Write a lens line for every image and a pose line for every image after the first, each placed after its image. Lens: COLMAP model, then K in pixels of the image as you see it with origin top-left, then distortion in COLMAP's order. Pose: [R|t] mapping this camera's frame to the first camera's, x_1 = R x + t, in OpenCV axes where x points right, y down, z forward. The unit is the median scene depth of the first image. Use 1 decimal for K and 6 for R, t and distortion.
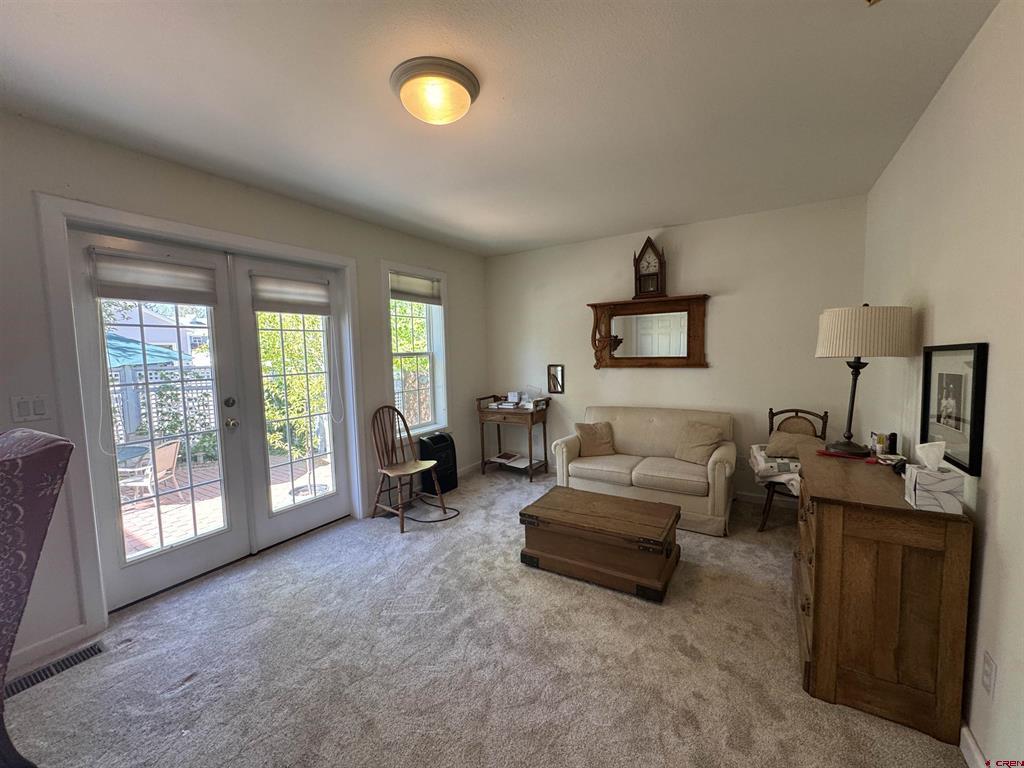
lens RADIAL K [[409.4, 0, 512.0], [0, 409.4, 384.0], [0, 0, 1]] dist [-0.002070, 0.000842]
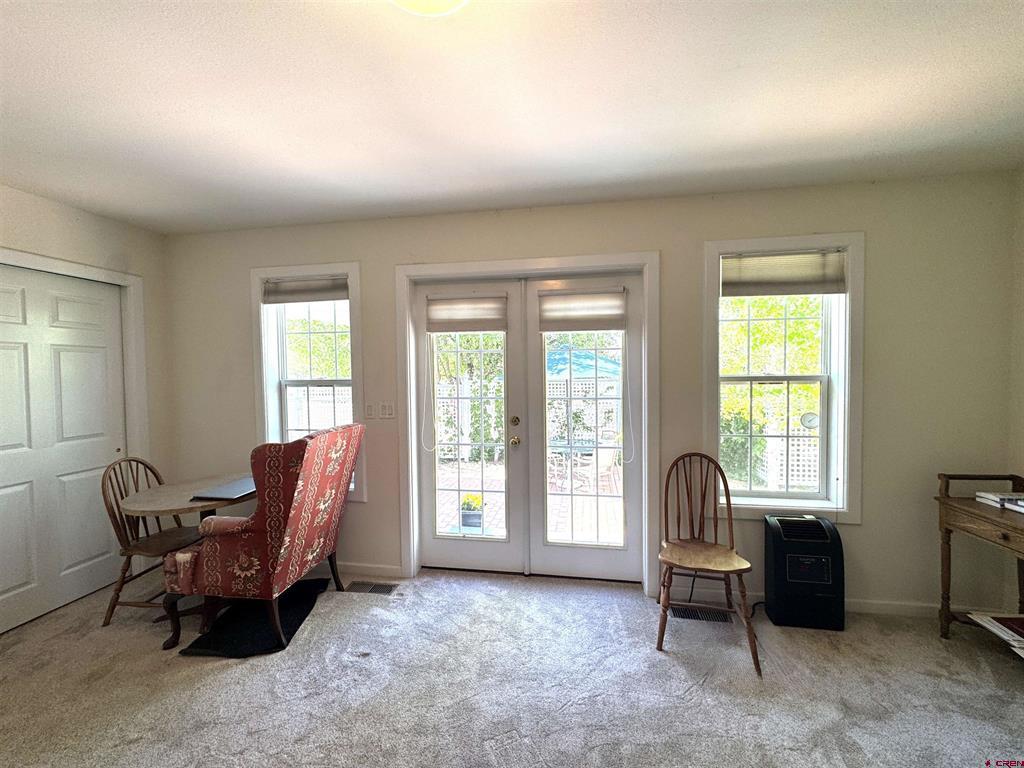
lens RADIAL K [[409.4, 0, 512.0], [0, 409.4, 384.0], [0, 0, 1]] dist [-0.002070, 0.000842]
pose [[0.382190, 0.048837, -0.922793, 0.214663], [-0.075012, 0.996947, 0.021694, -0.057210], [0.921034, 0.060929, 0.384686, 0.463324]]
